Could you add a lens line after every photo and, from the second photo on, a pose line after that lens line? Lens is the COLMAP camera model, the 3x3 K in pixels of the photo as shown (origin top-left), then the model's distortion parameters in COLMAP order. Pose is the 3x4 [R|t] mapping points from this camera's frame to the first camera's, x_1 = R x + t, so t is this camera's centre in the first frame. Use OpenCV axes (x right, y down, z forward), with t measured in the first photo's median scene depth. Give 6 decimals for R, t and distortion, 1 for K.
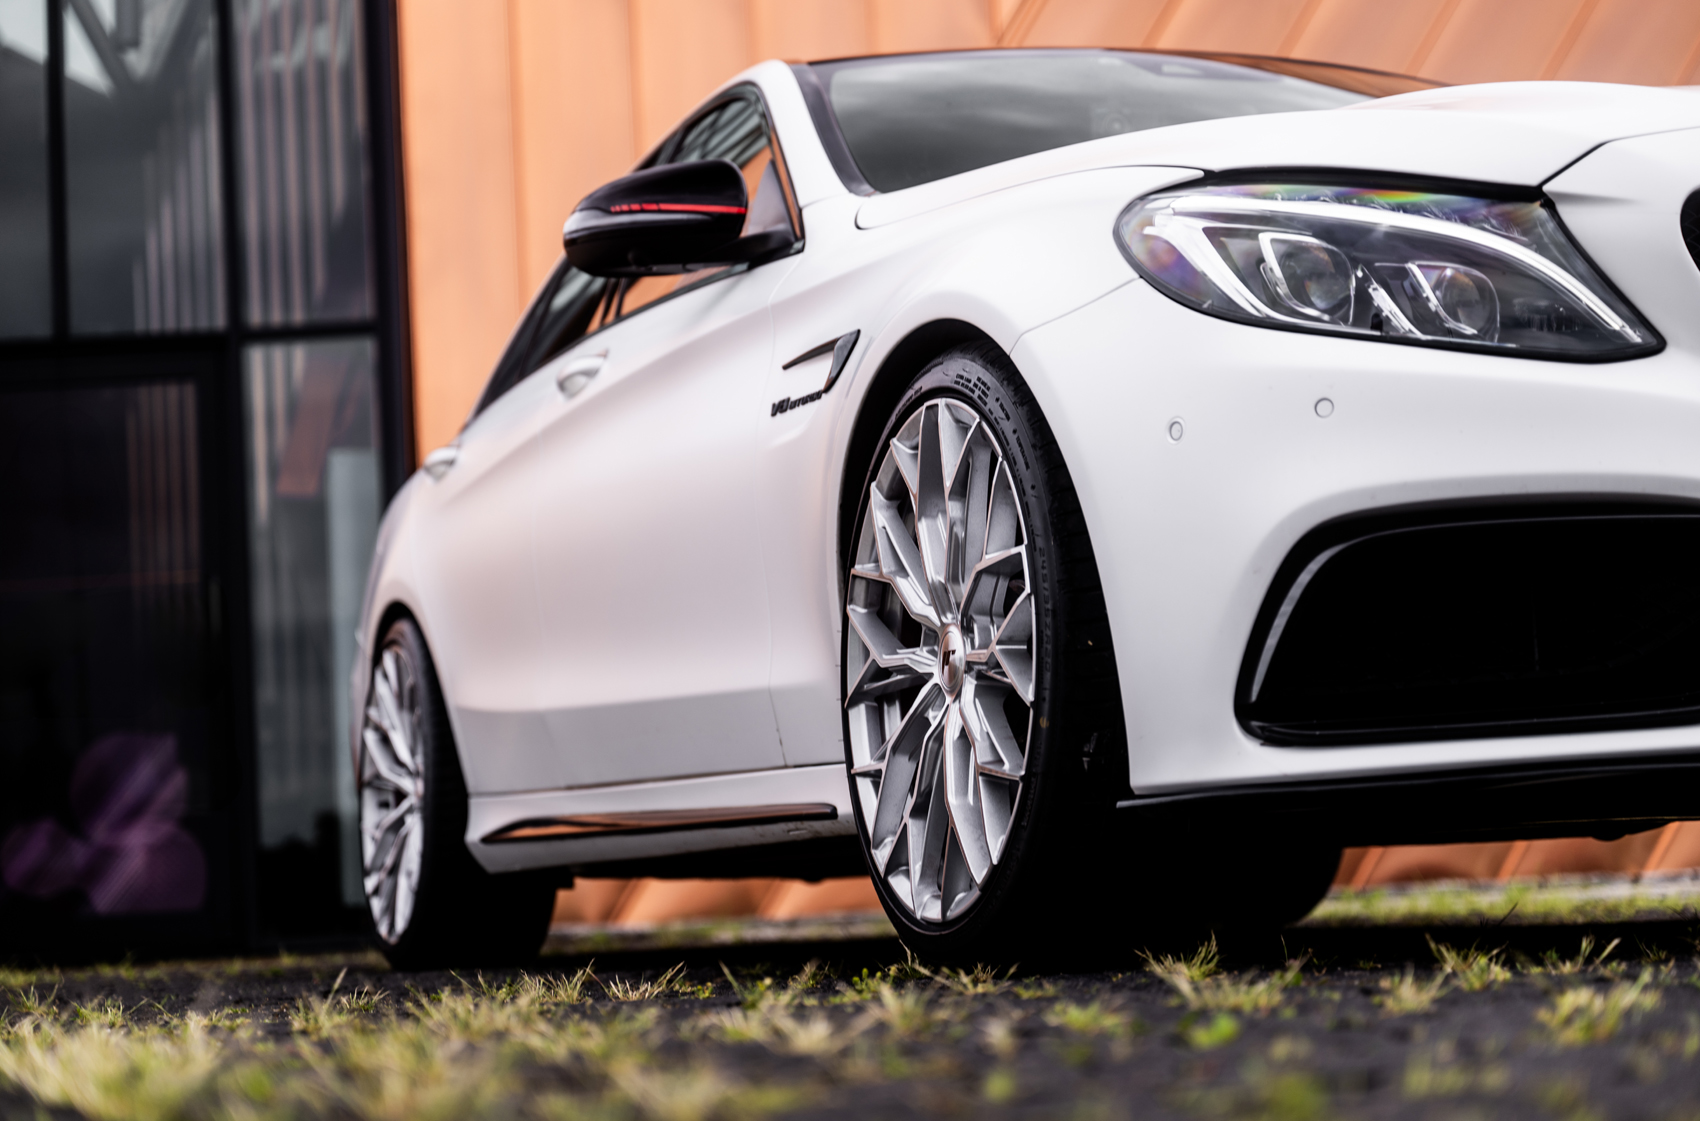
lens RADIAL K [[3326.9, 0, 847.5], [0, 3326.9, 576.4], [0, 0, 1]] dist [0.001860, 0.000000]
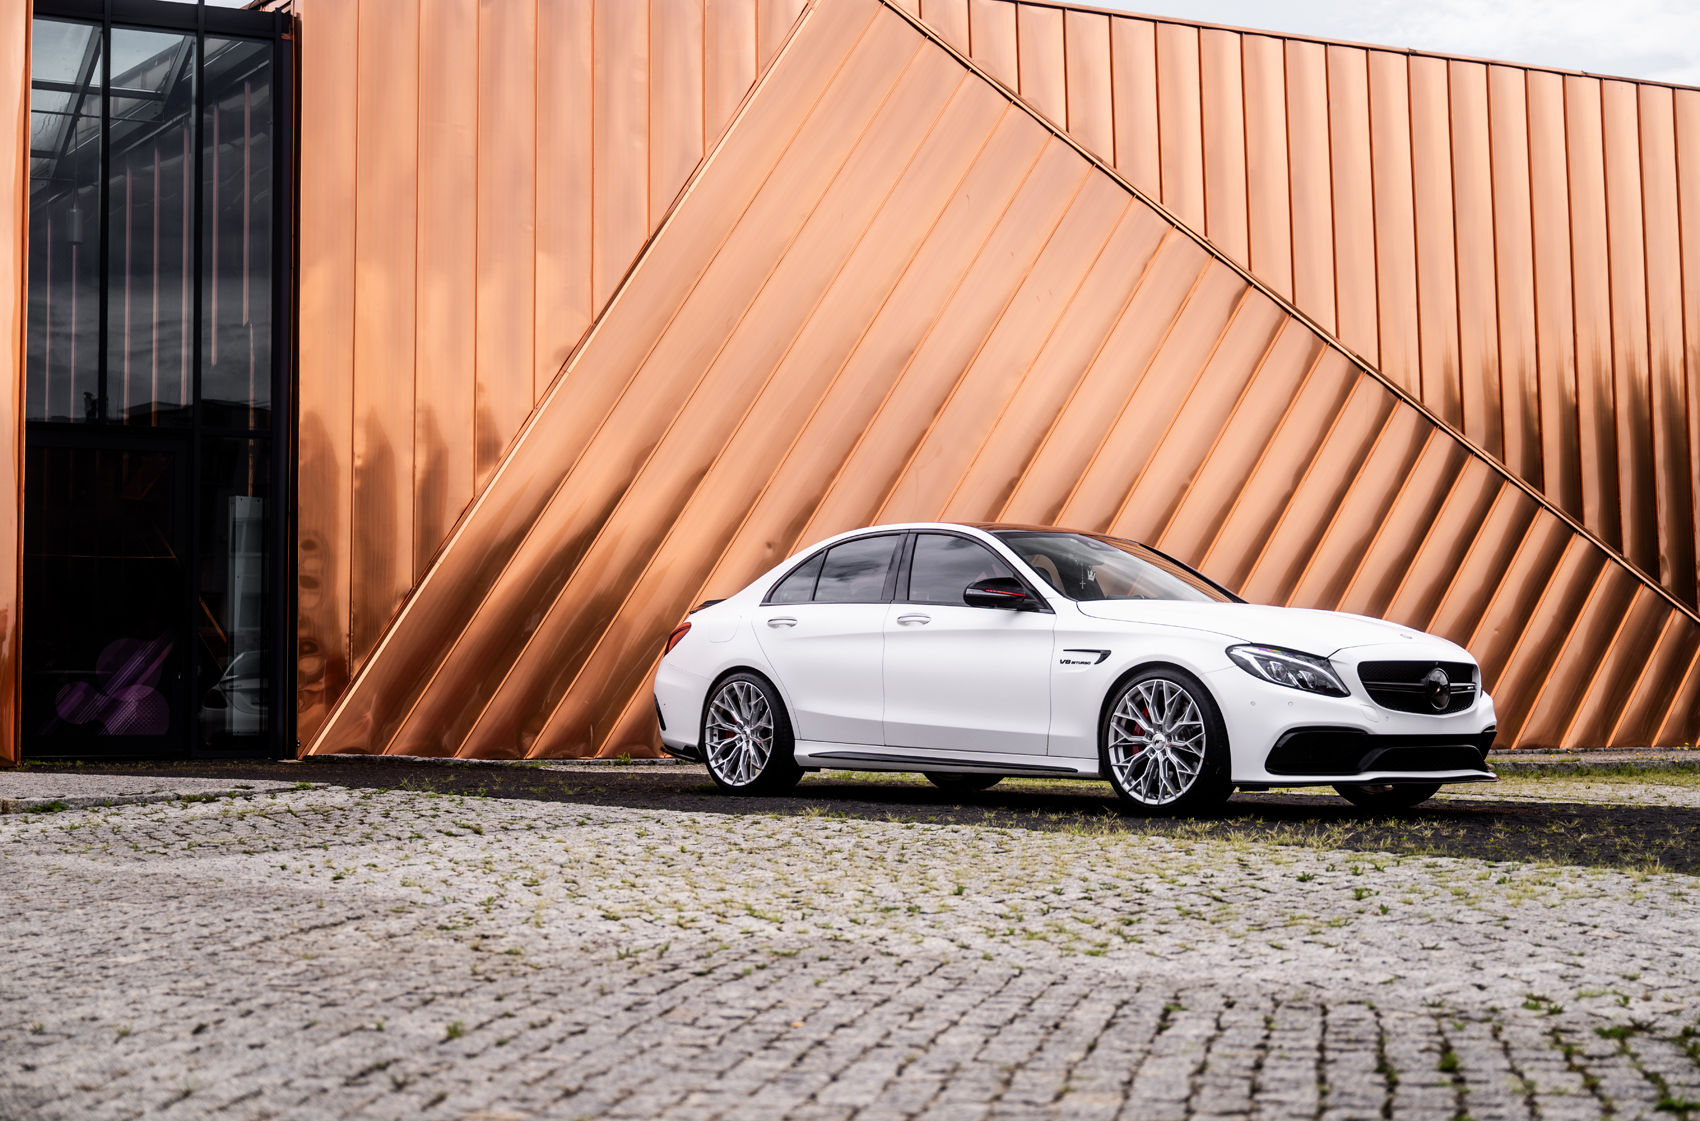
lens RADIAL K [[2296.7, 0, 857.9], [0, 2296.7, 563.9], [0, 0, 1]] dist [-0.026802, 0.000000]
pose [[0.919845, 0.077970, 0.384455, -1.470829], [-0.088679, 0.996008, 0.010174, -0.197490], [-0.382127, -0.043452, 0.923088, -1.536855]]
